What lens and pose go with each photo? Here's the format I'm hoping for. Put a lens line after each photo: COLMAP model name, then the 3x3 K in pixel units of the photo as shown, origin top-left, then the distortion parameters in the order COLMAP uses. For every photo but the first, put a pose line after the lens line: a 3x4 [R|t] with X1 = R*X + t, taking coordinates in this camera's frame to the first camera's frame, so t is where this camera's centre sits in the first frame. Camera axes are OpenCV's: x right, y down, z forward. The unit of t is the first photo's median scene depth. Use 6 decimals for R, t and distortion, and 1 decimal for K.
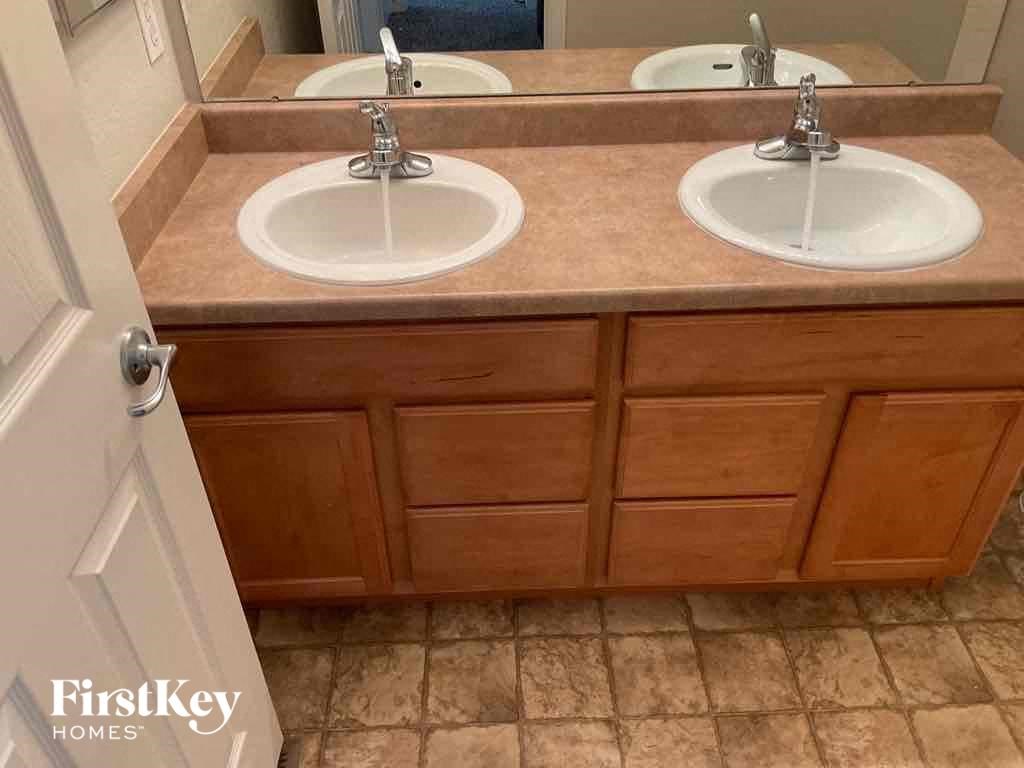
lens RADIAL K [[863.7, 0, 513.6], [0, 863.7, 389.3], [0, 0, 1]] dist [0.015277, -0.036442]
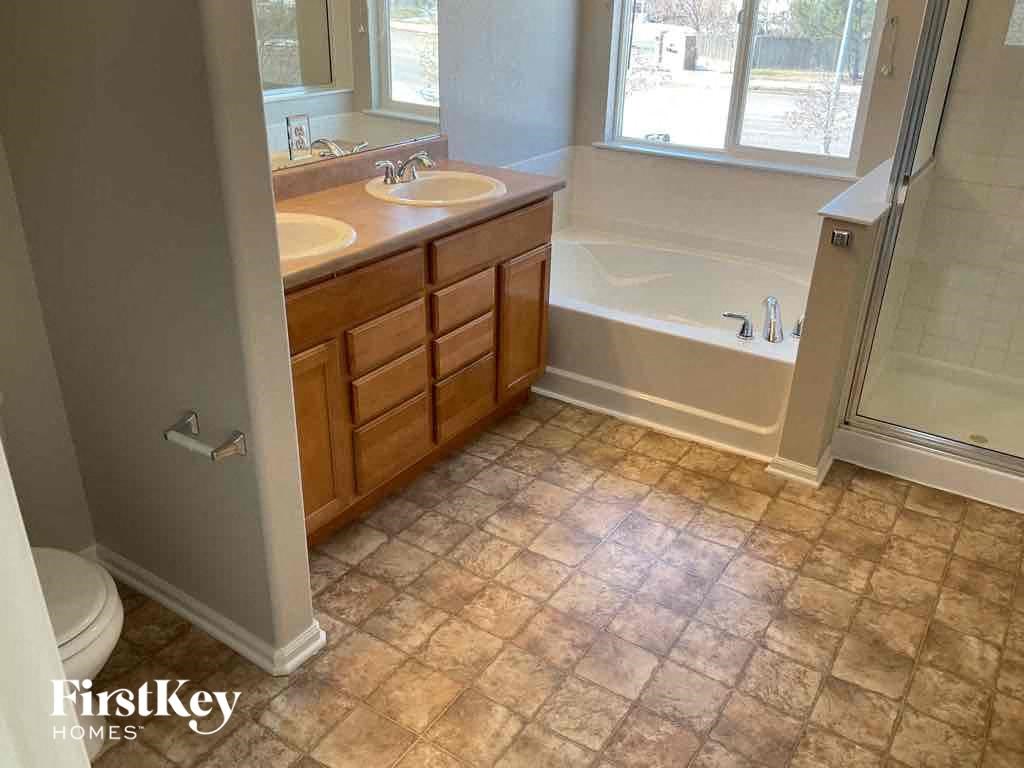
lens RADIAL K [[863.7, 0, 513.2], [0, 863.7, 392.2], [0, 0, 1]] dist [0.015277, -0.036442]
pose [[-0.822397, -0.264857, 0.503503, -0.147119], [0.334364, 0.491022, 0.804424, -1.041294], [-0.460288, 0.829909, -0.315256, 1.241116]]
